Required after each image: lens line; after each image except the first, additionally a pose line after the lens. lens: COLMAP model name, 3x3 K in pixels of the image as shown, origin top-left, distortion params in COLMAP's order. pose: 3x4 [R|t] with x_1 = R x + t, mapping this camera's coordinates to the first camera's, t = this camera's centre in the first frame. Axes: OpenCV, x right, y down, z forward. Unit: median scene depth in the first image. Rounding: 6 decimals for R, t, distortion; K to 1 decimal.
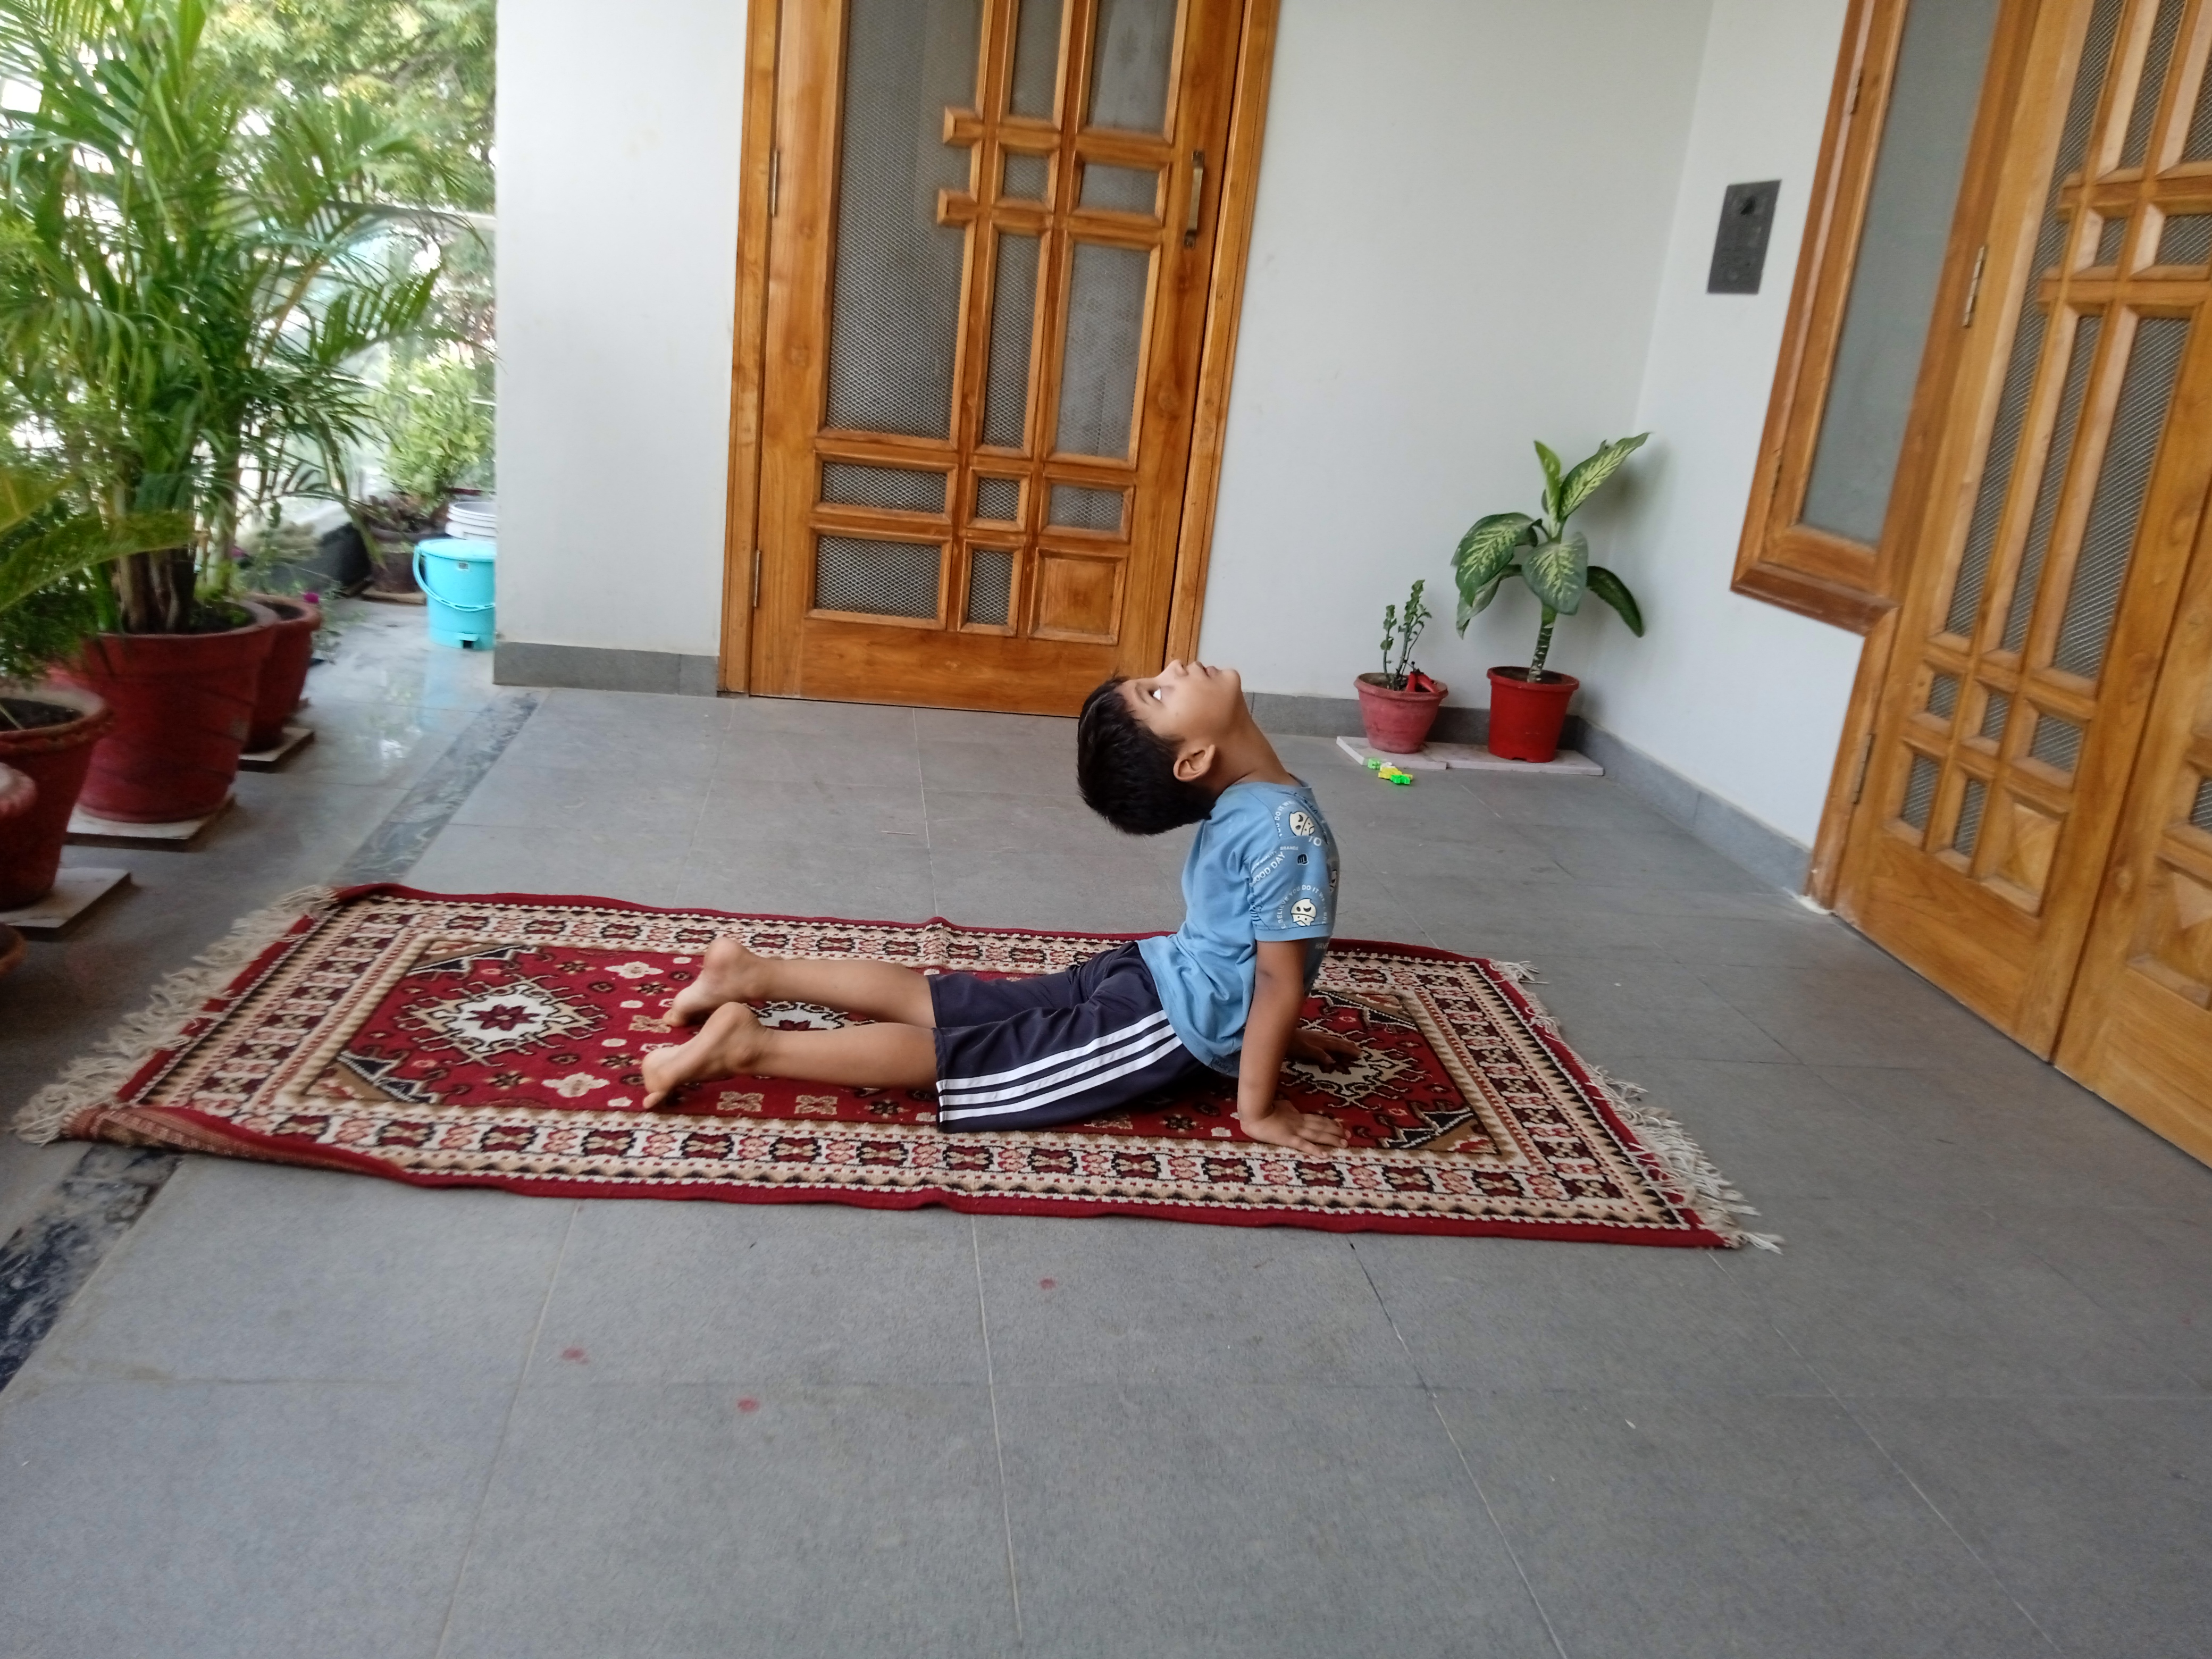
lens RADIAL K [[1681.9, 0, 1096.1], [0, 1681.9, 800.8], [0, 0, 1]] dist [0.074545, -0.100418]
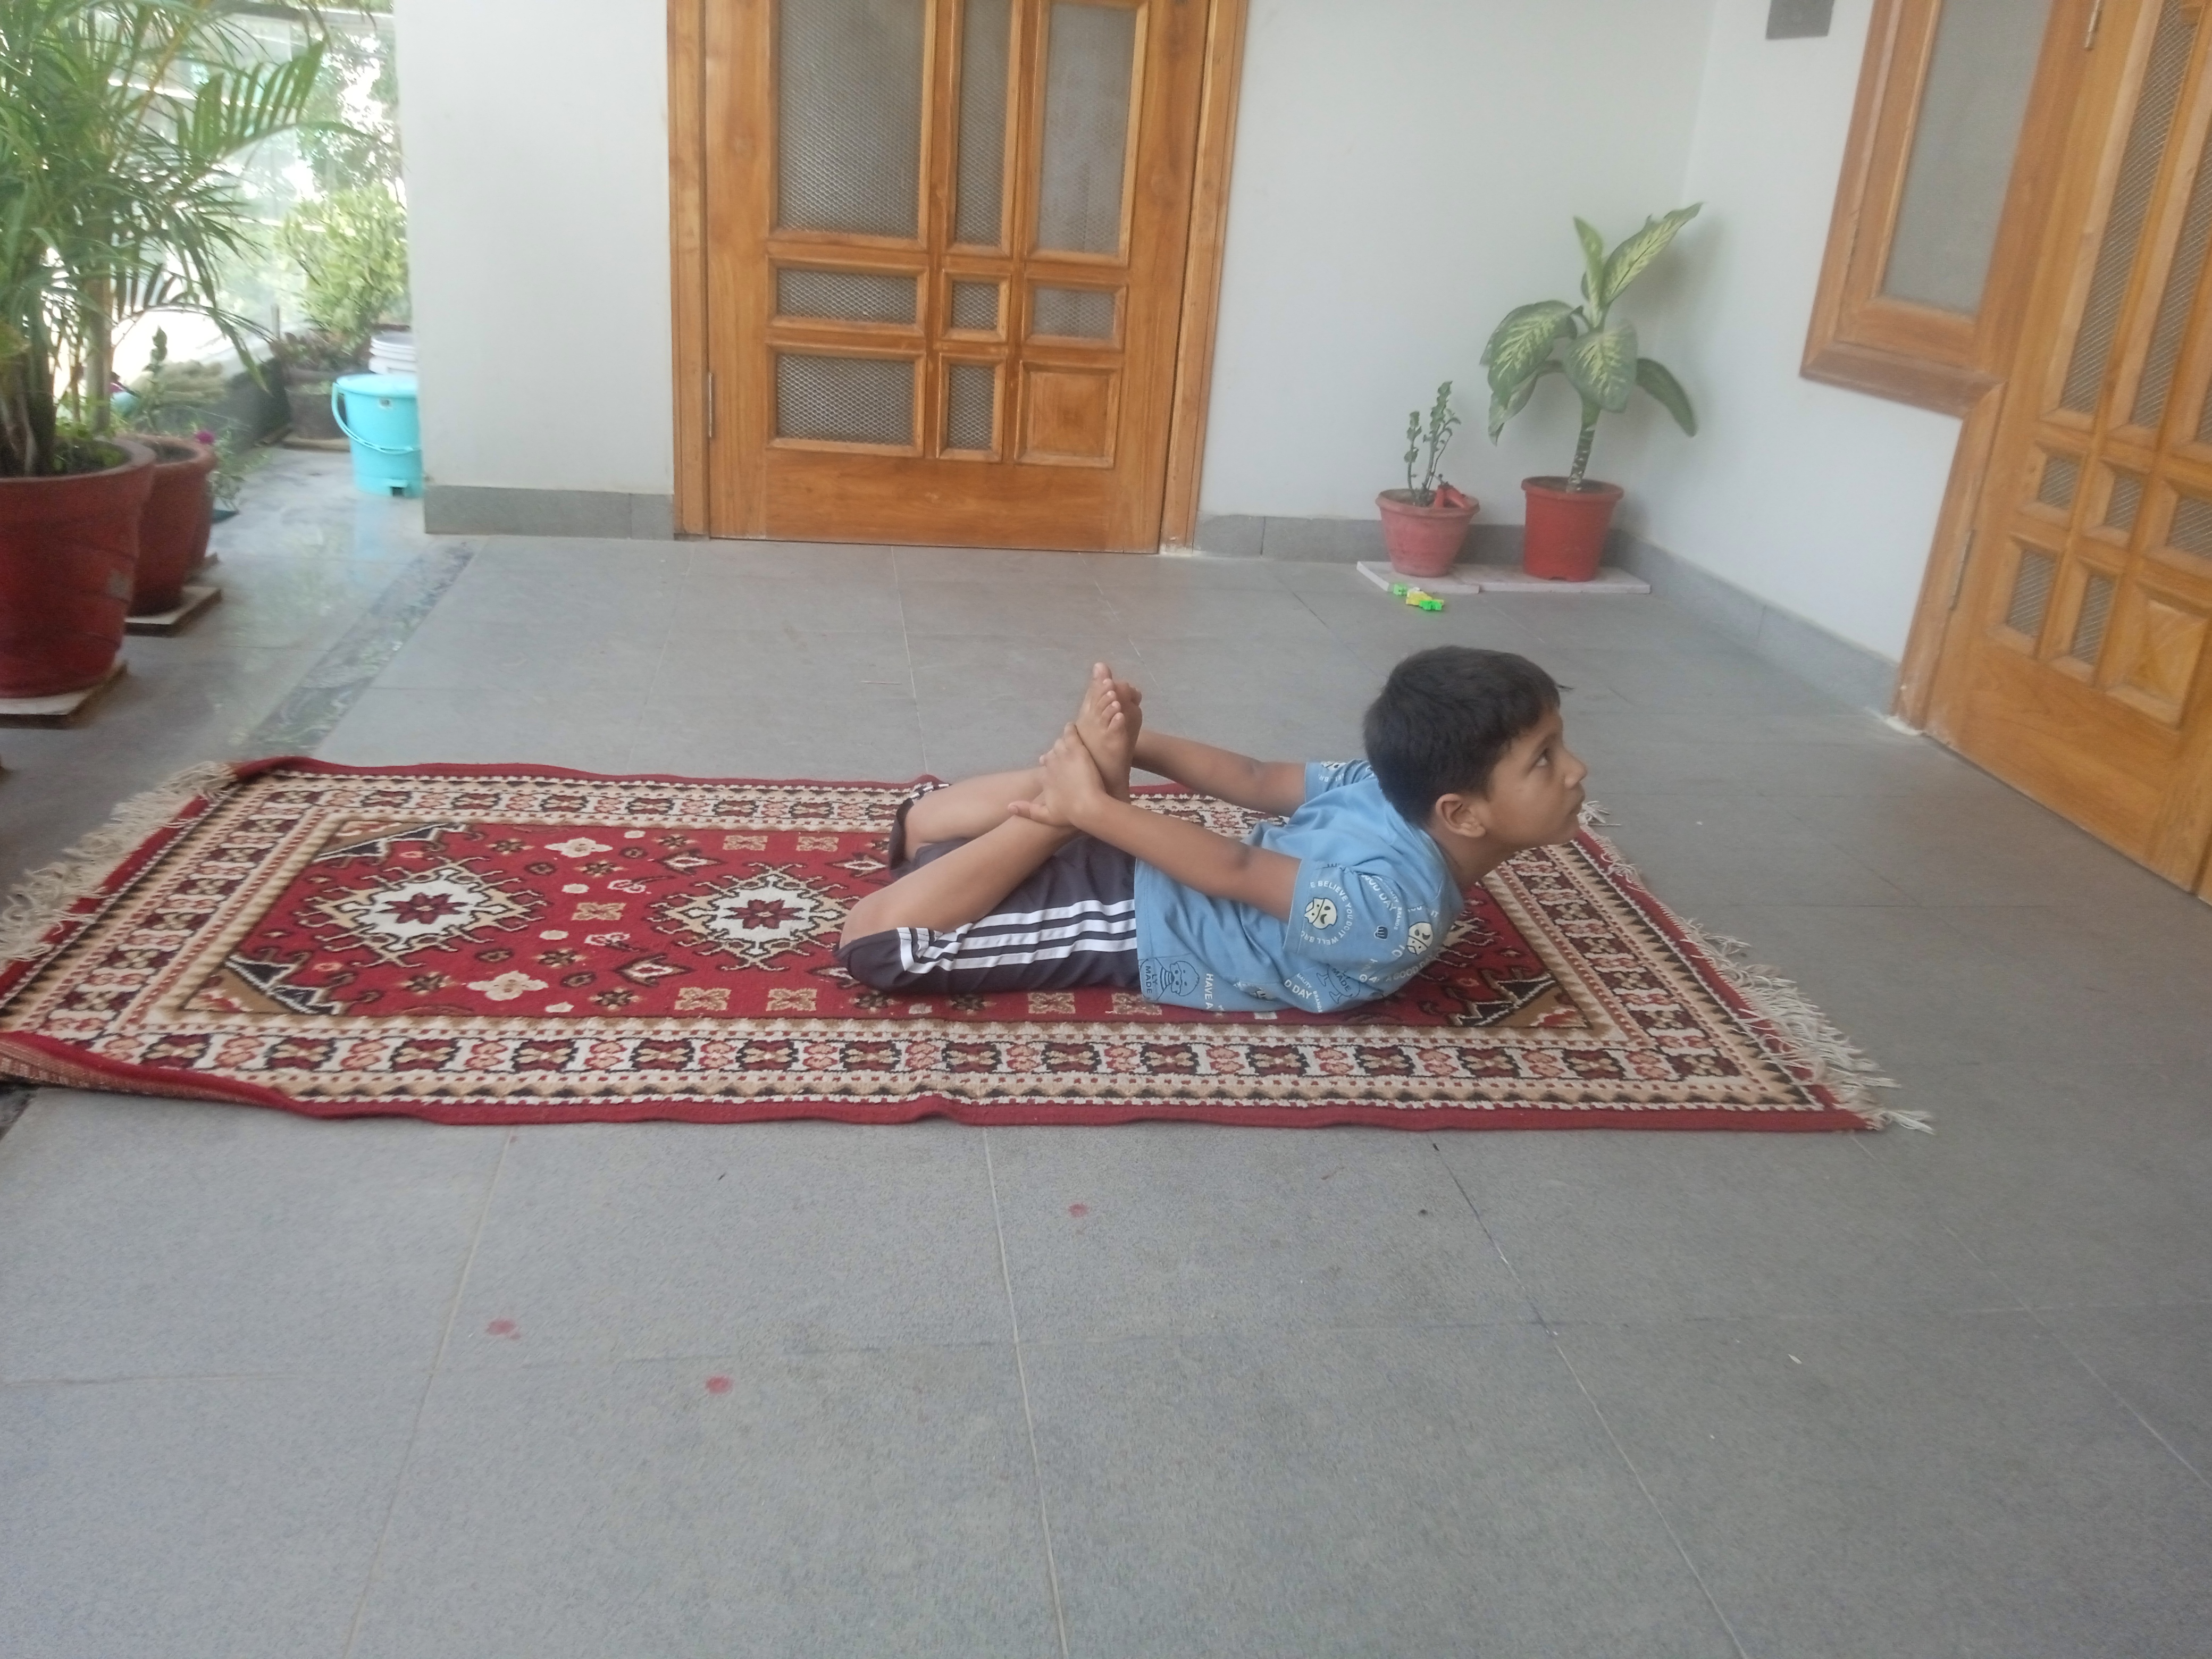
lens RADIAL K [[1681.9, 0, 1115.1], [0, 1681.9, 815.5], [0, 0, 1]] dist [0.074545, -0.100418]
pose [[0.999301, -0.035285, 0.012372, -0.006734], [0.033901, 0.994583, 0.098258, 0.006582], [-0.015772, -0.097769, 0.995084, 0.113484]]
